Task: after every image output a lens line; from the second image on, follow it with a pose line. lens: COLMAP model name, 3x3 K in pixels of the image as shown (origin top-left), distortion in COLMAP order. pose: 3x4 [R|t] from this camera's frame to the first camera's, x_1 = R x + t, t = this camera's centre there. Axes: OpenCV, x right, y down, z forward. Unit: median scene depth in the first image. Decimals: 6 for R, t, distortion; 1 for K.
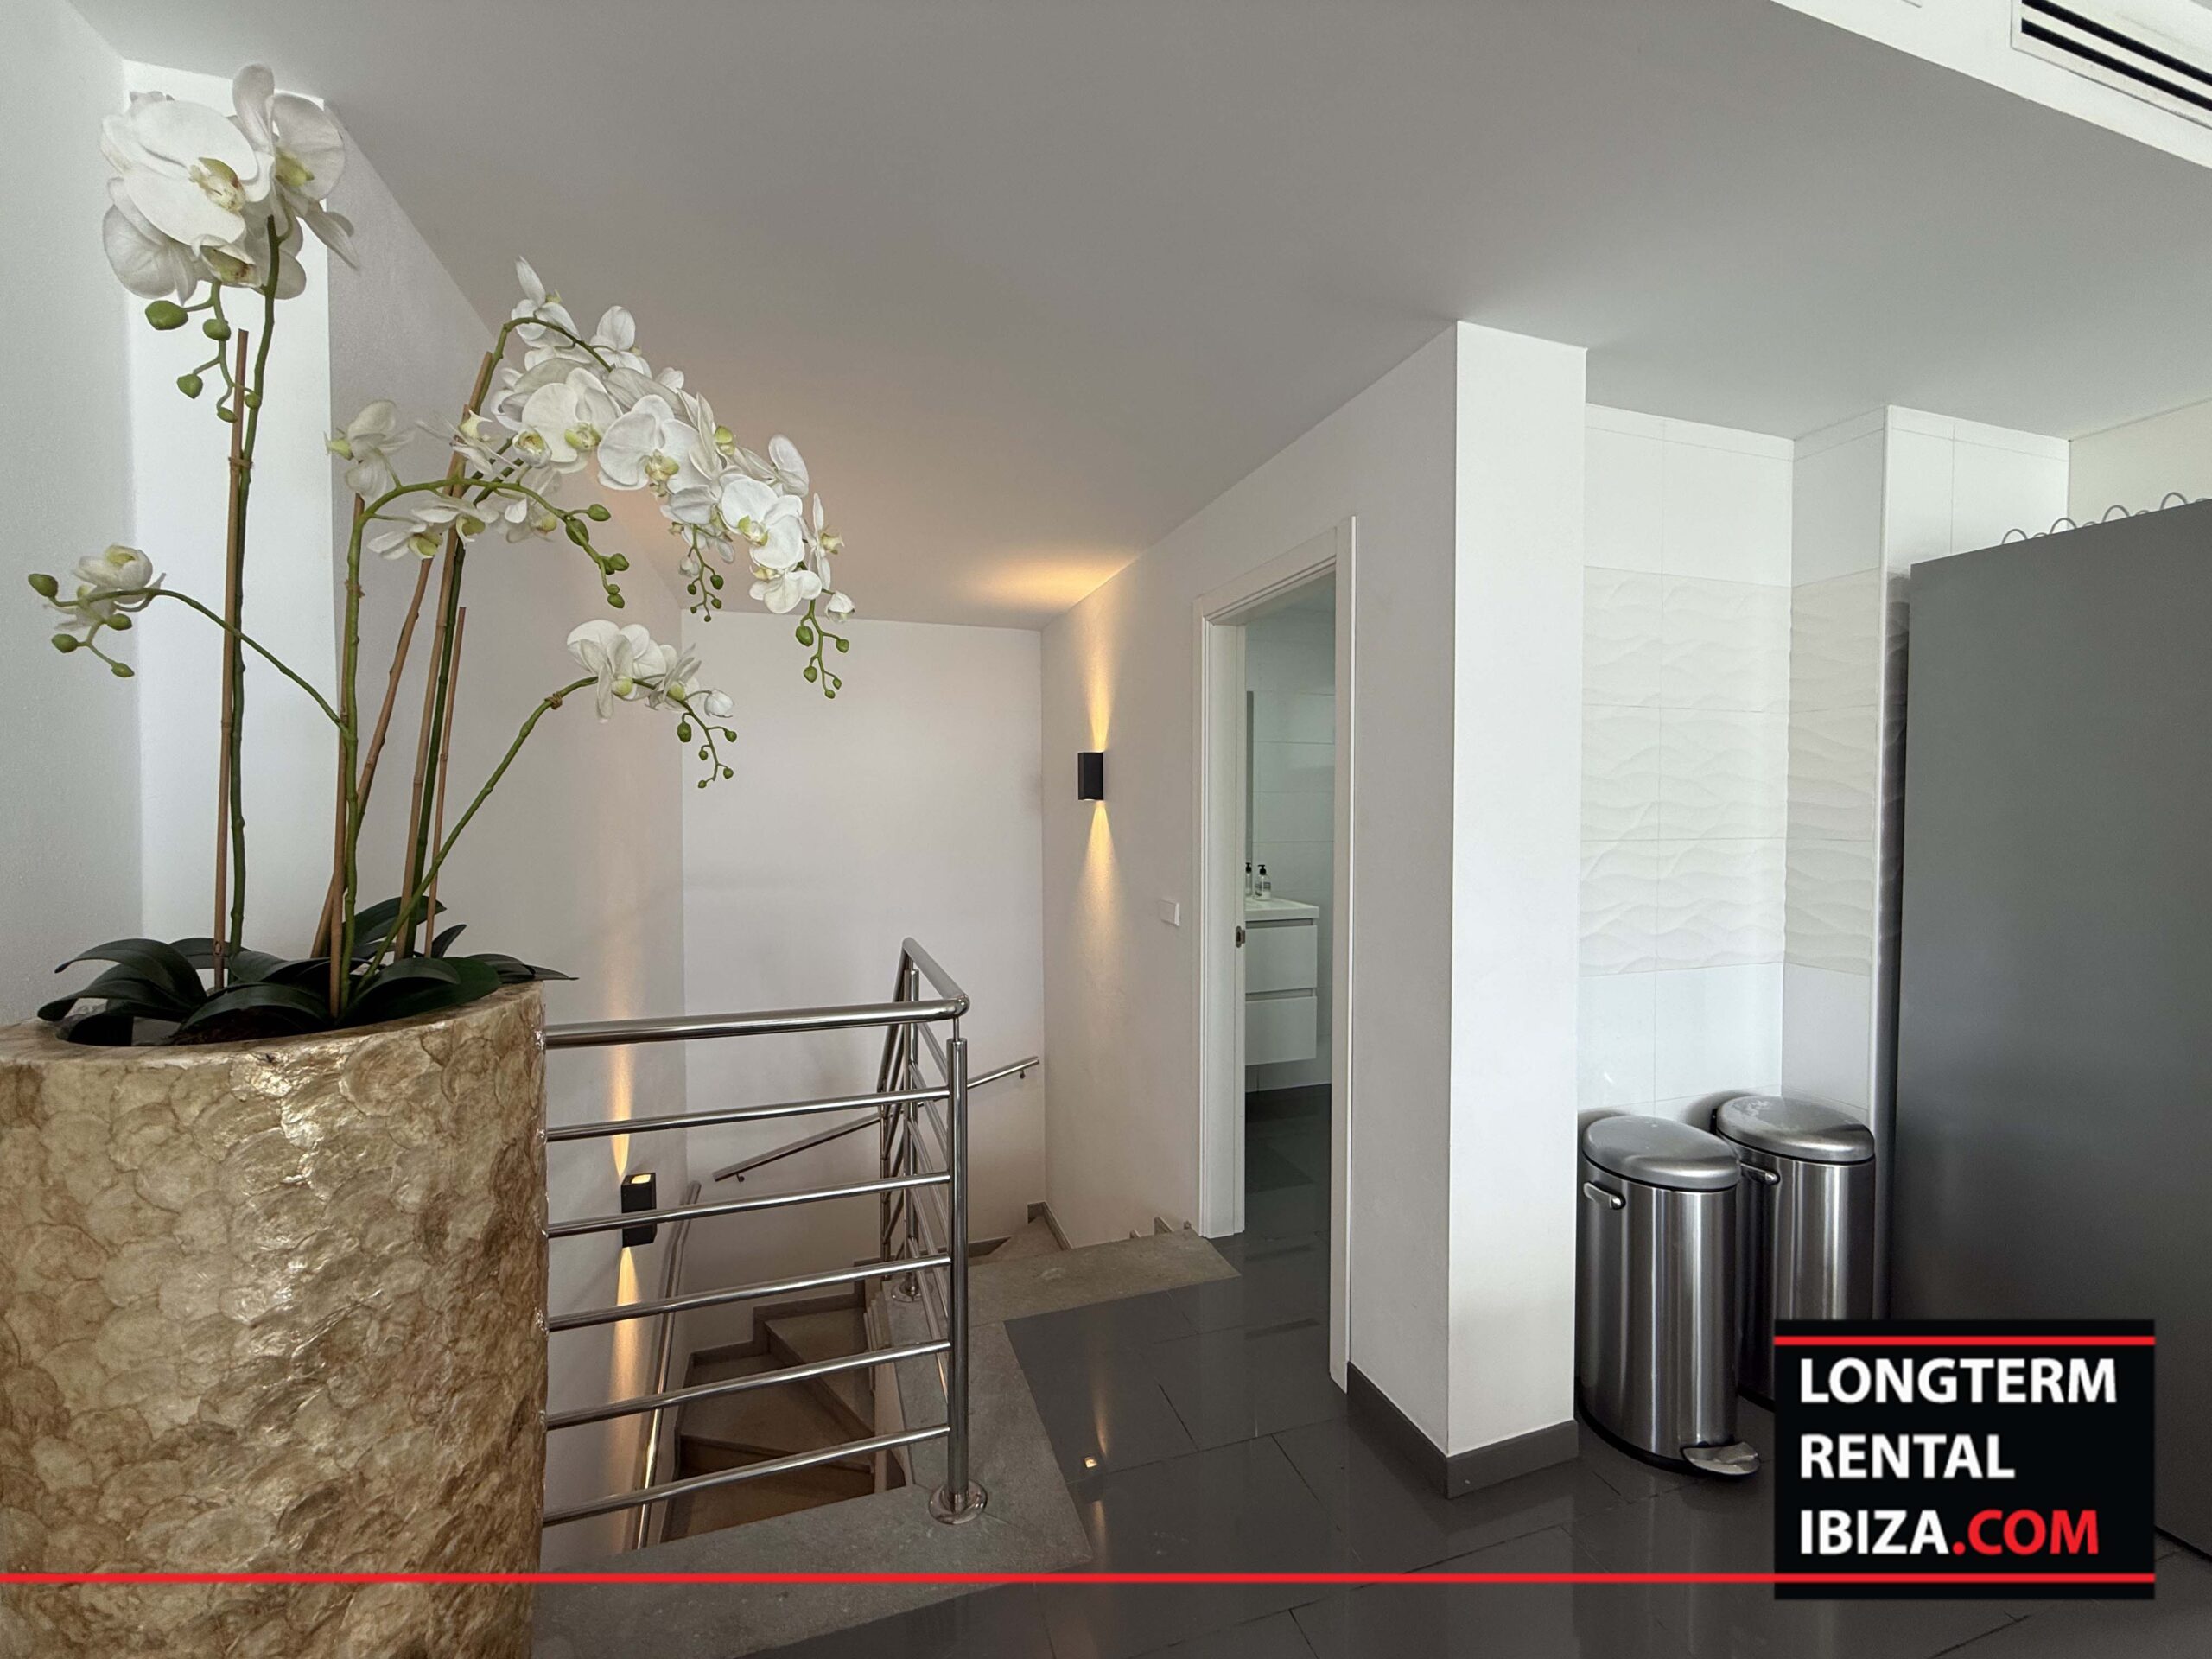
lens RADIAL K [[884.2, 0, 1094.1], [0, 884.2, 822.6], [0, 0, 1]] dist [-0.000857, 0.000777]
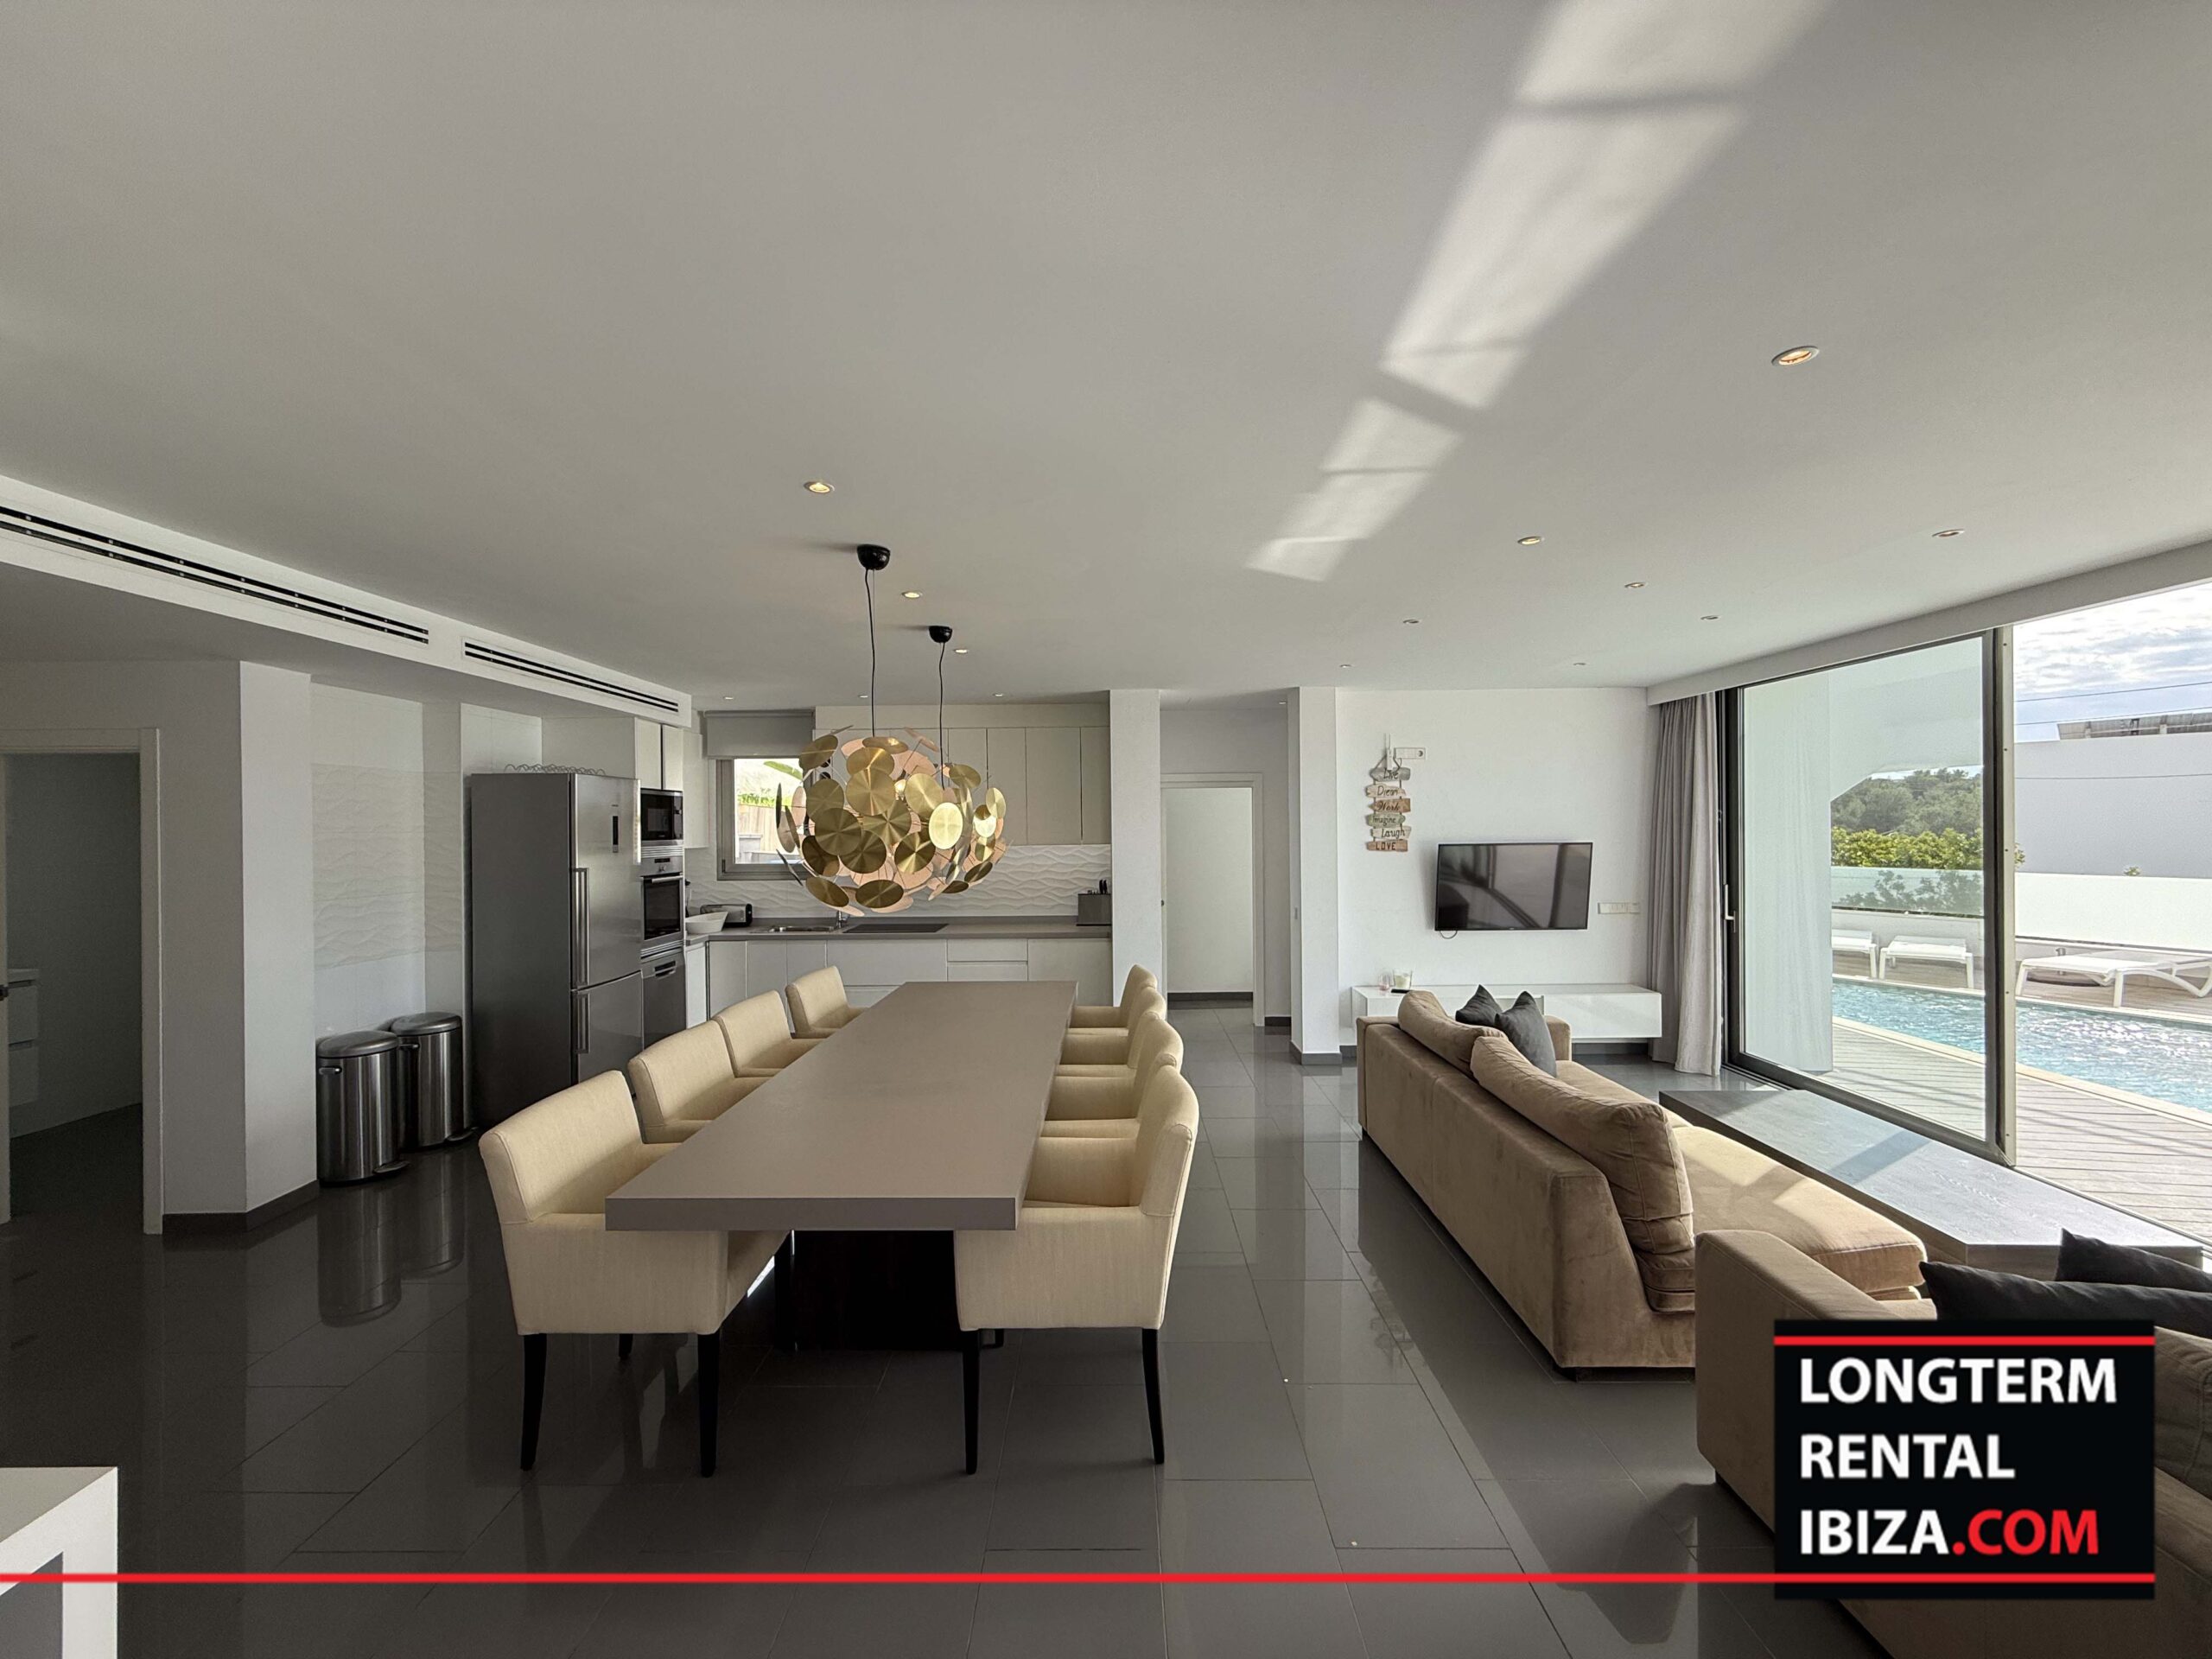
lens RADIAL K [[884.2, 0, 1102.9], [0, 884.2, 830.8], [0, 0, 1]] dist [-0.000857, 0.000777]
pose [[0.312559, -0.009854, 0.949847, -0.824628], [0.026323, 0.999652, 0.001709, -0.102137], [-0.949534, 0.024468, 0.312709, -1.388603]]
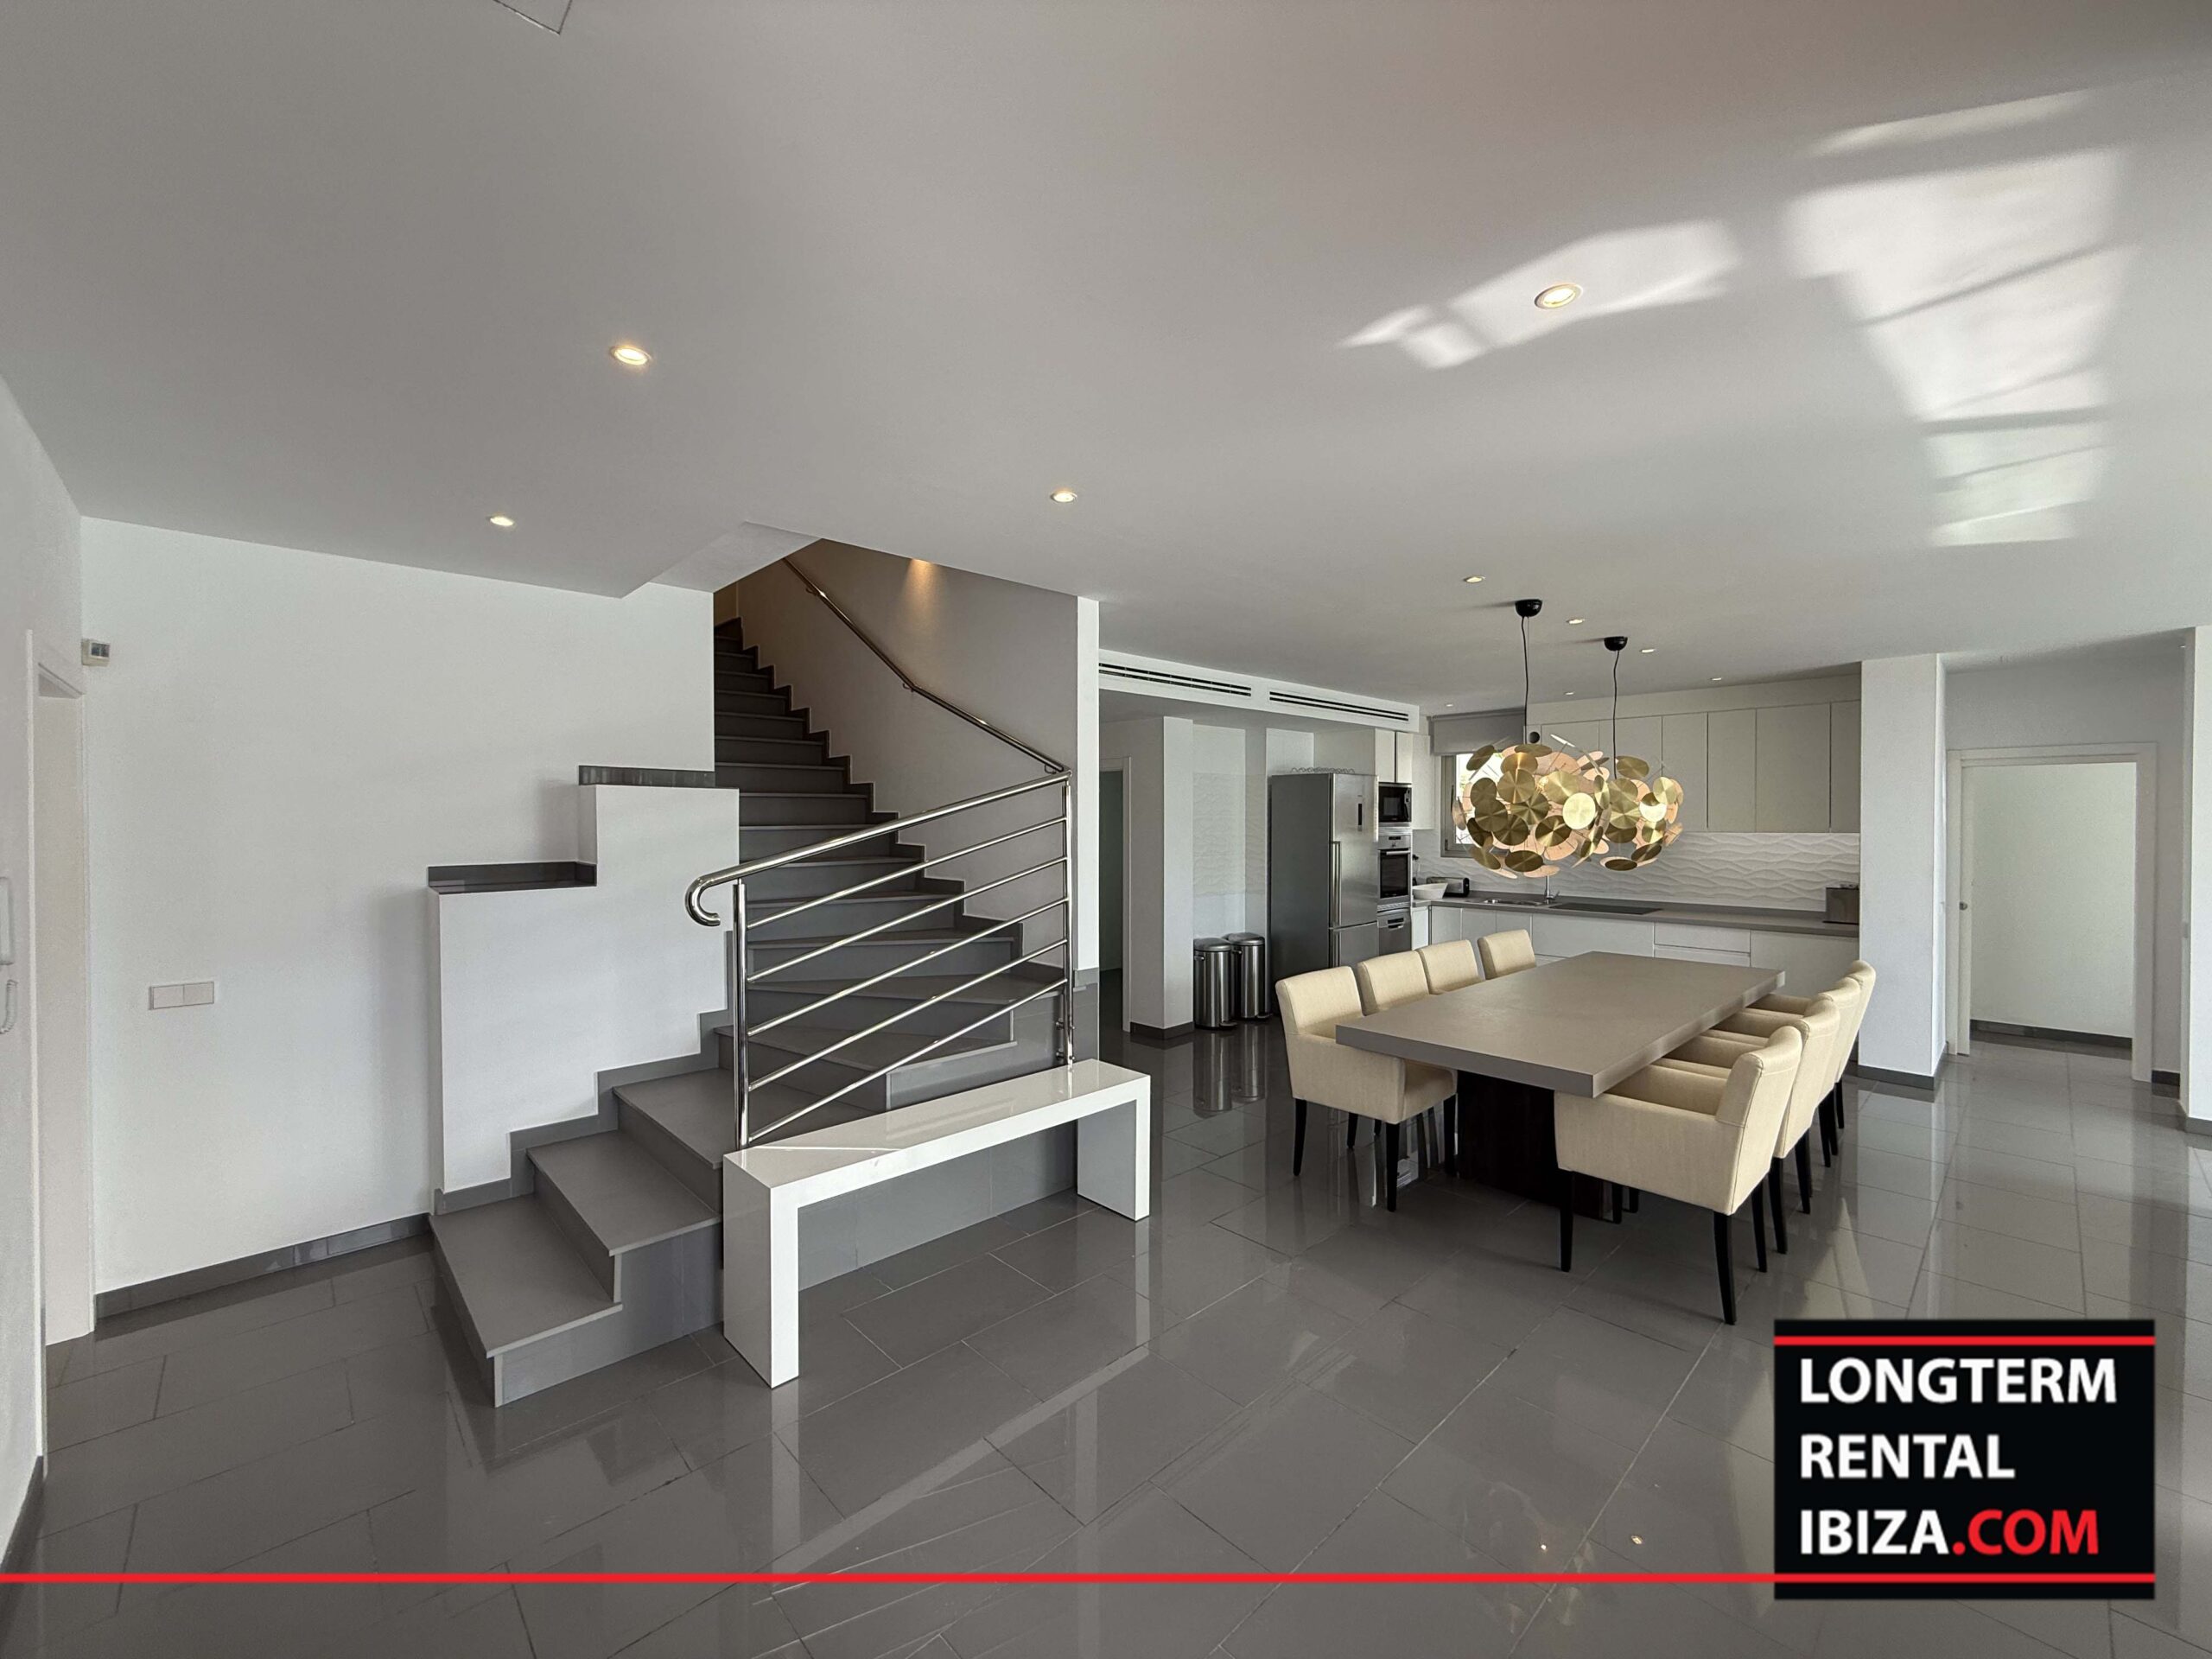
lens RADIAL K [[884.2, 0, 1096.1], [0, 884.2, 828.0], [0, 0, 1]] dist [-0.000857, 0.000777]
pose [[0.904752, -0.009743, 0.425827, -1.243144], [0.011855, 0.999927, -0.002308, -0.086368], [-0.425773, 0.007136, 0.904802, -1.938914]]
